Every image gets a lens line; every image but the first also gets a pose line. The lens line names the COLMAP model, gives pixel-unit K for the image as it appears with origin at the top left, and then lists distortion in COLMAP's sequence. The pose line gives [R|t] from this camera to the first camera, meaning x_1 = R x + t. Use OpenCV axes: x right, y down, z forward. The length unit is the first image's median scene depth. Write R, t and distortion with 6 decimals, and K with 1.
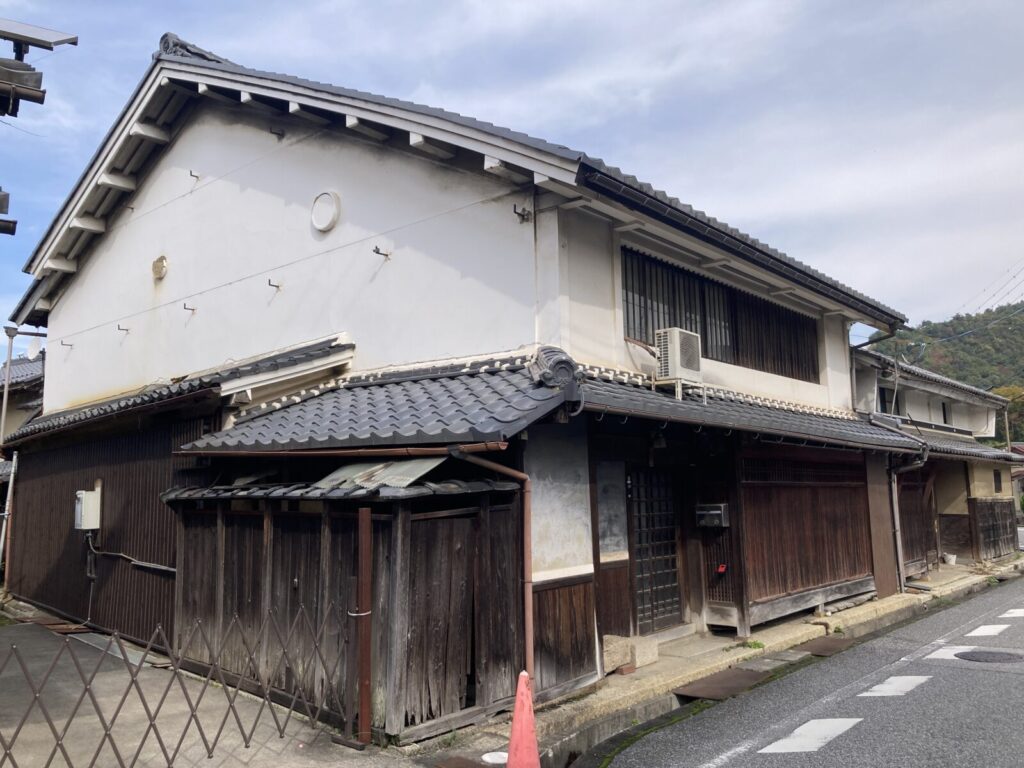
lens RADIAL K [[833.8, 0, 512.0], [0, 833.8, 384.0], [0, 0, 1]] dist [0.001435, 0.001252]
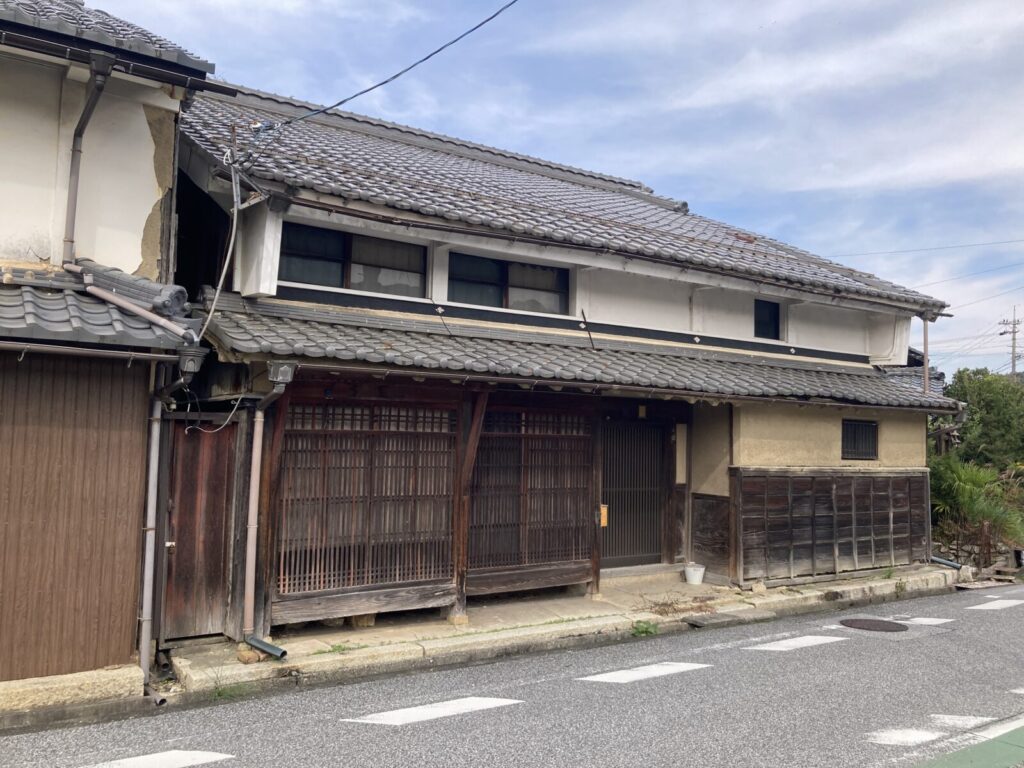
lens RADIAL K [[833.8, 0, 512.0], [0, 833.8, 384.0], [0, 0, 1]] dist [0.001435, 0.001252]
pose [[0.964697, 0.014981, -0.262935, 0.550518], [0.000636, 0.998245, 0.059210, 0.049307], [0.263361, -0.057287, 0.962995, 0.435200]]
